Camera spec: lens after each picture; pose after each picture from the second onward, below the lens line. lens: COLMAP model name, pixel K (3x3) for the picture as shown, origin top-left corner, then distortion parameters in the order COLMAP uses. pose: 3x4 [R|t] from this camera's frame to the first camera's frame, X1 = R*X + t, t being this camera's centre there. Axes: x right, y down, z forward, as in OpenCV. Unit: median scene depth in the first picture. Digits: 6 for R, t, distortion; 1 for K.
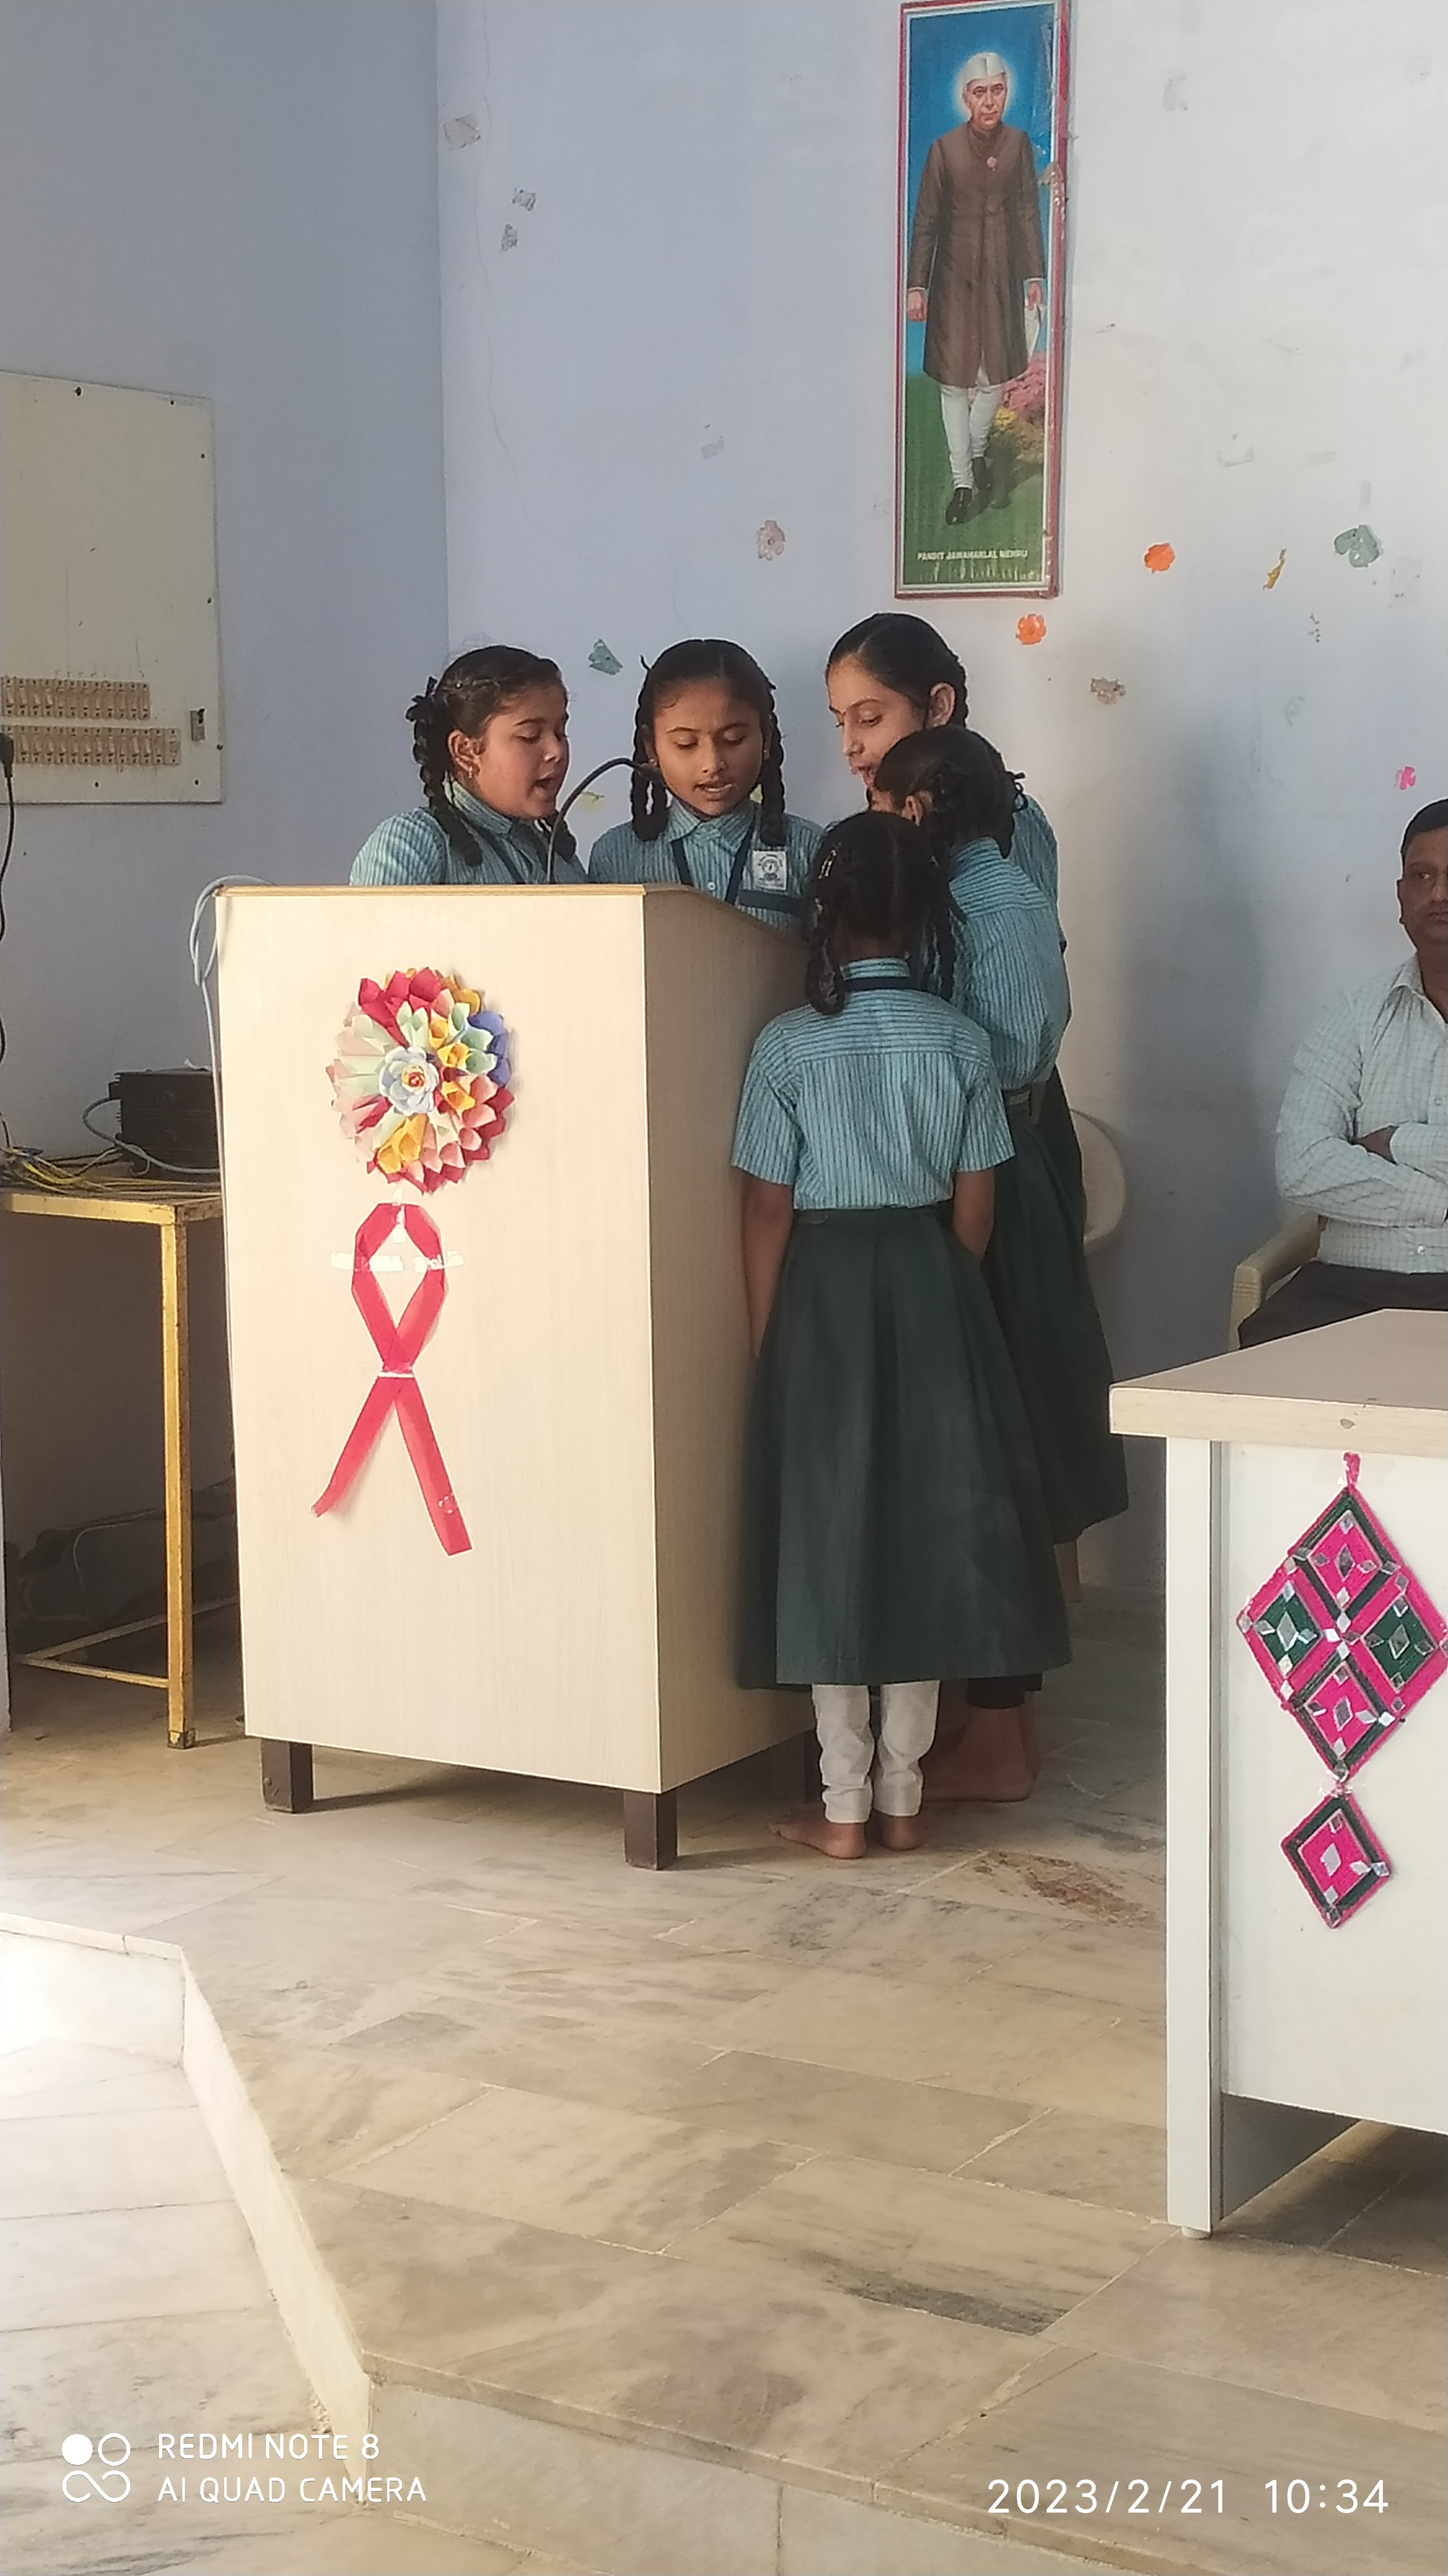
lens RADIAL K [[3836.2, 0, 760.1], [0, 3836.2, 1290.2], [0, 0, 1]] dist [0.007697, 0.414685]
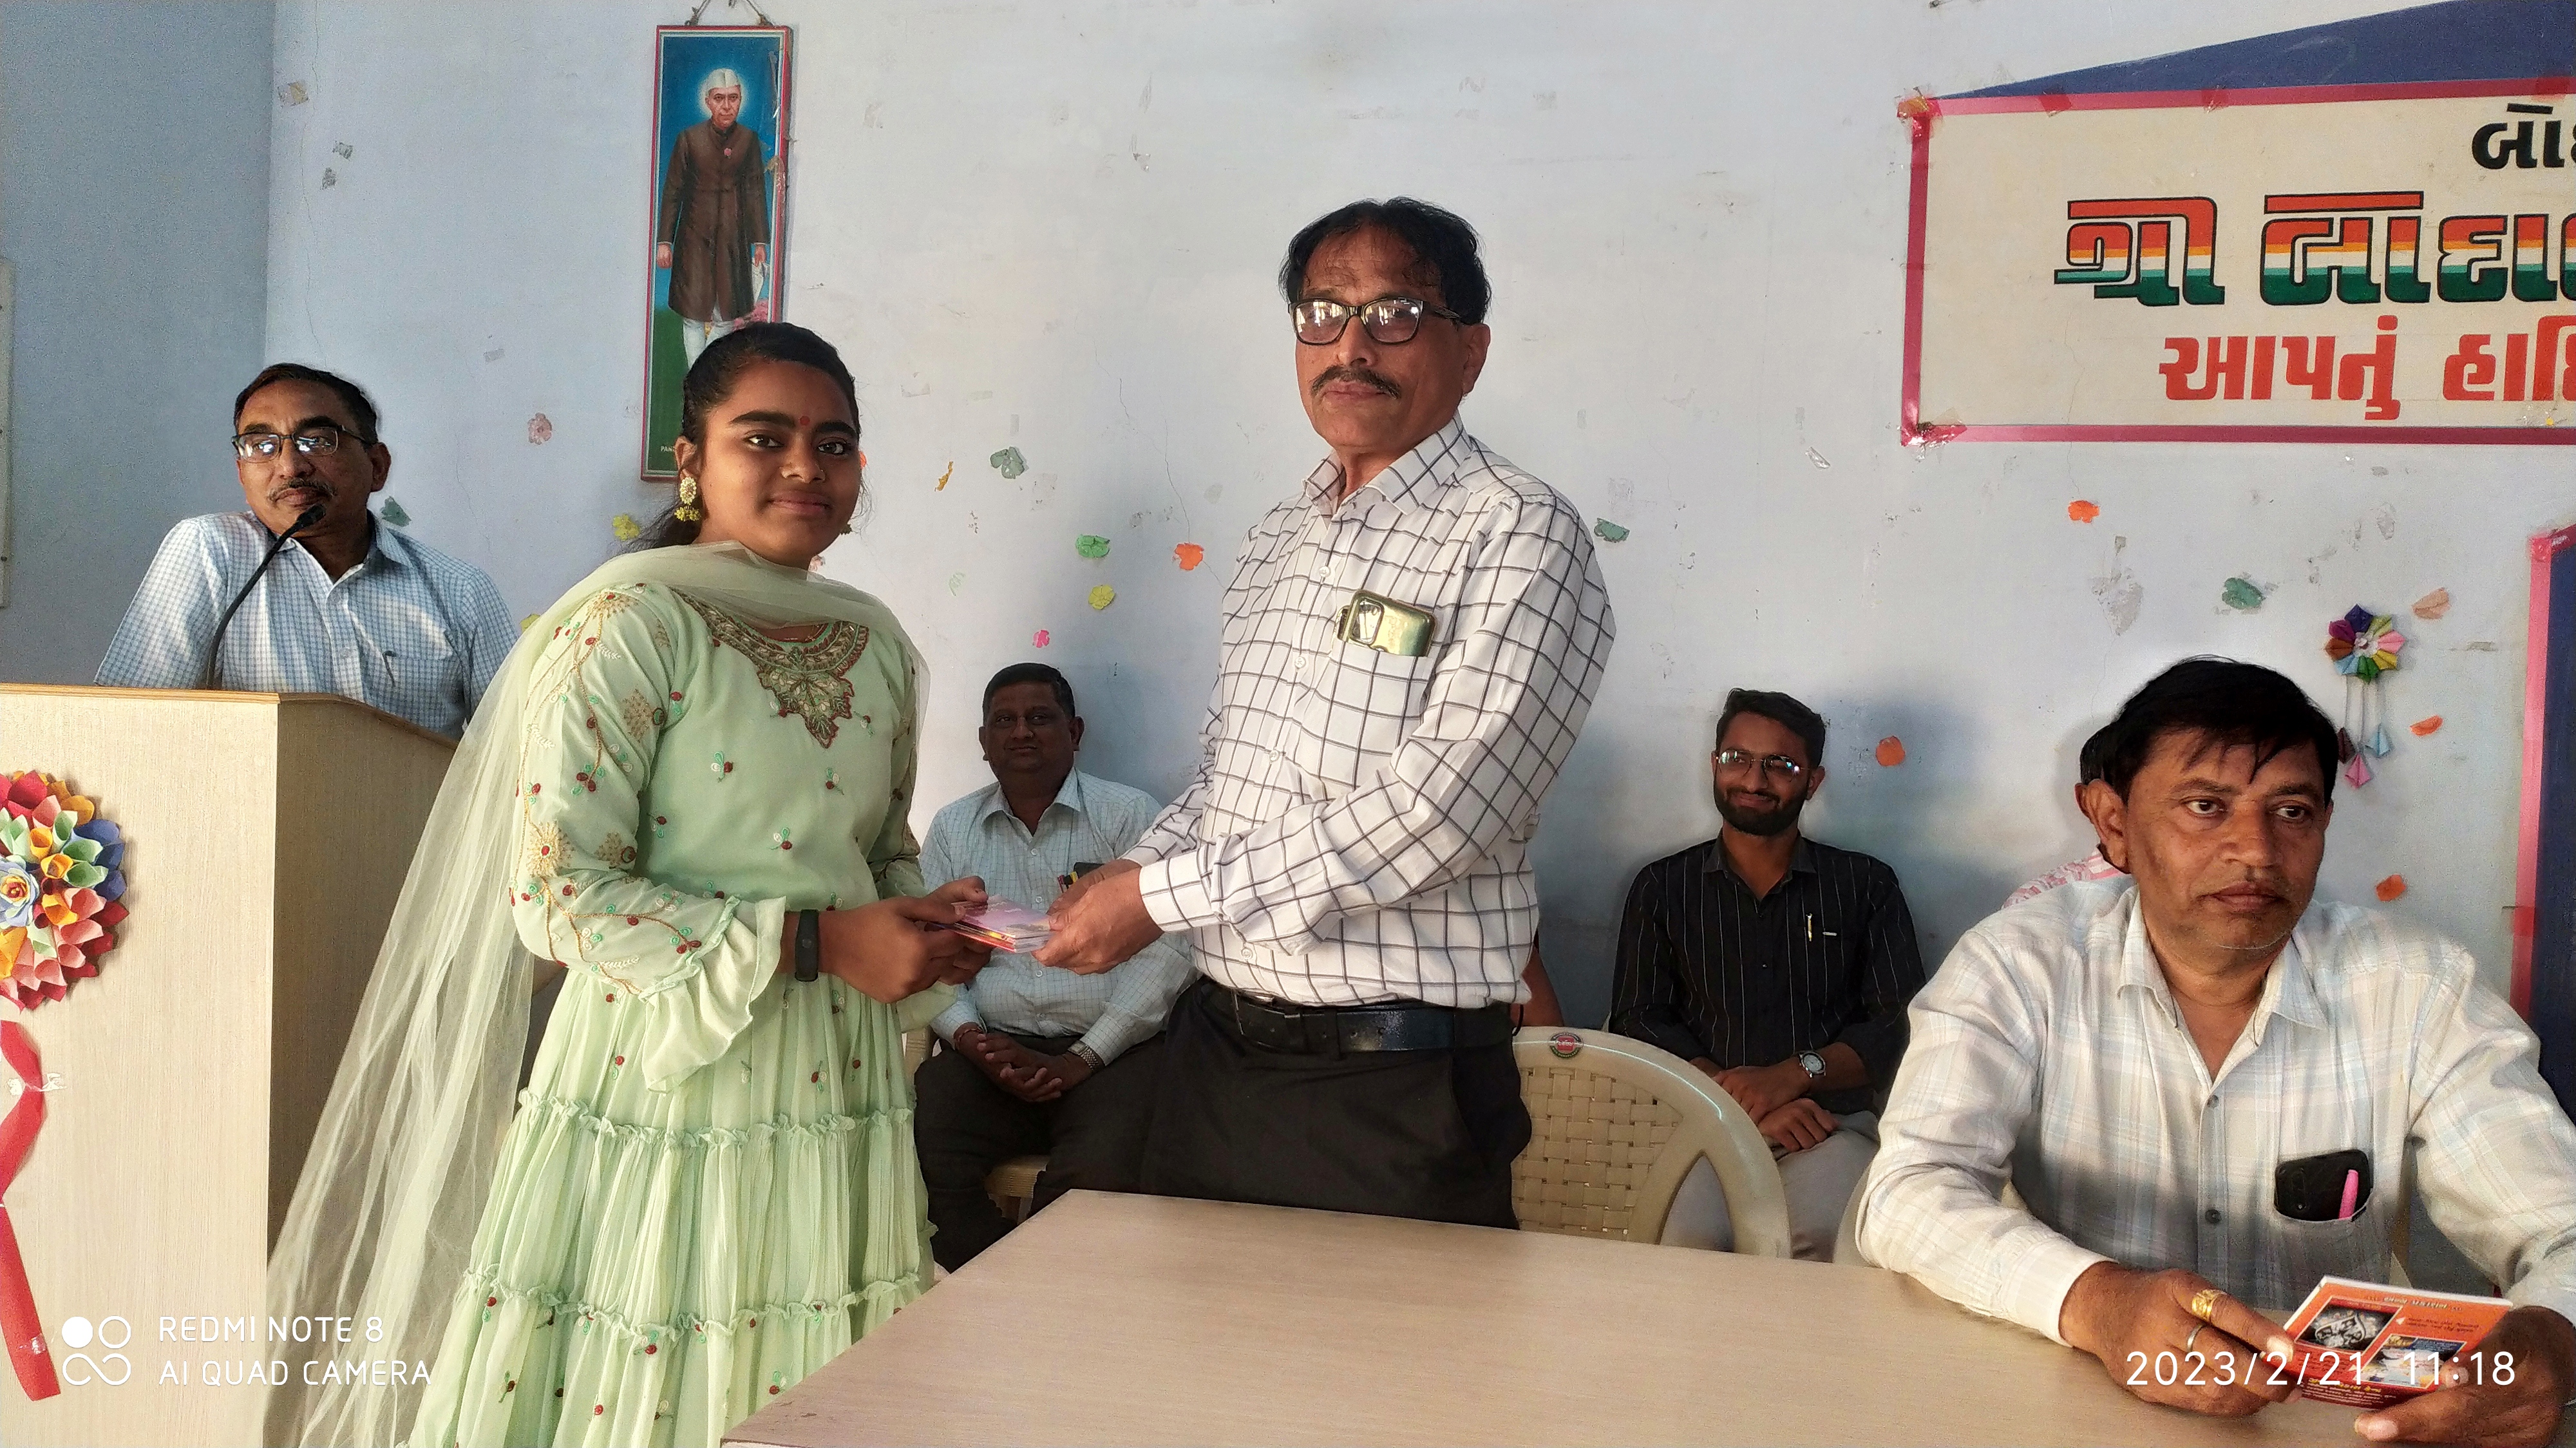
lens RADIAL K [[2206.7, 0, 1320.6], [0, 2206.7, 725.3], [0, 0, 1]] dist [0.077835, -0.107083]
pose [[0.951980, 0.036844, 0.303936, 0.038047], [-0.005863, 0.994744, -0.102225, -0.034467], [-0.306105, 0.095534, 0.947192, 0.322817]]
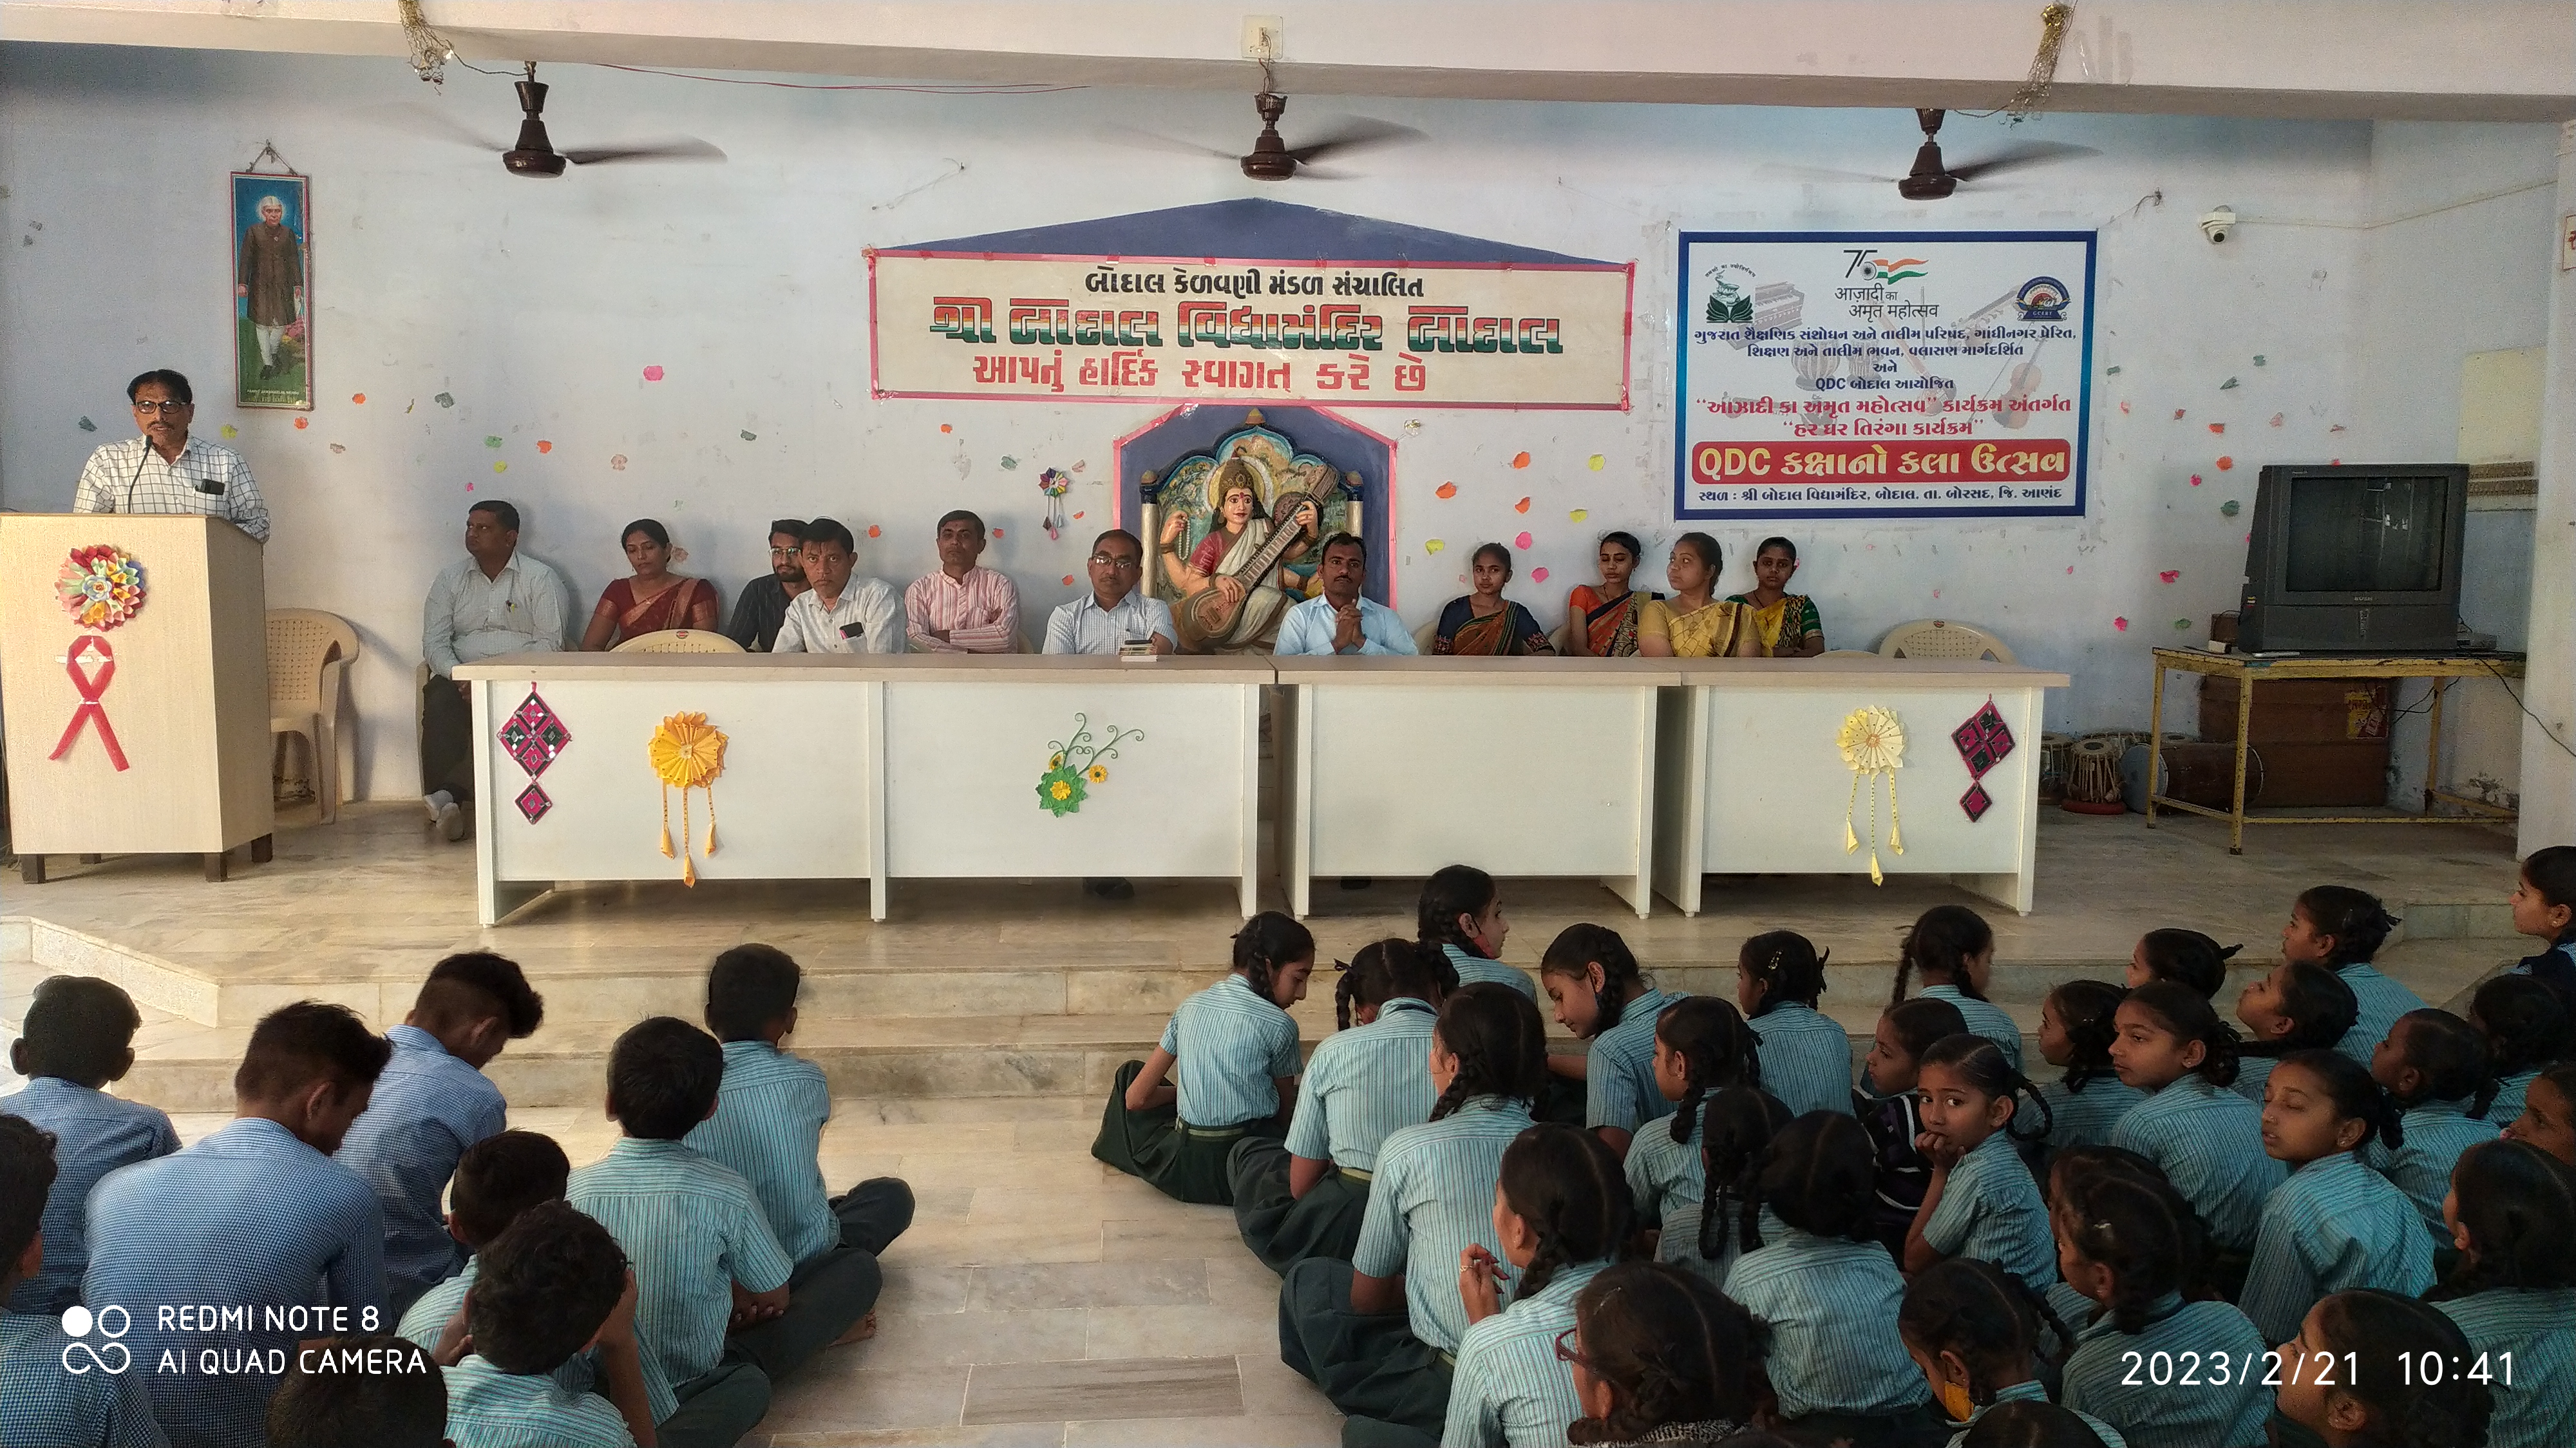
lens RADIAL K [[1908.2, 0, 1273.7], [0, 1908.2, 720.1], [0, 0, 1]] dist [0.059523, -0.043204]
pose [[0.808852, -0.040617, 0.586608, -0.217673], [0.052495, 0.998616, -0.003239, 0.080065], [-0.585665, 0.033414, 0.809864, -0.524508]]
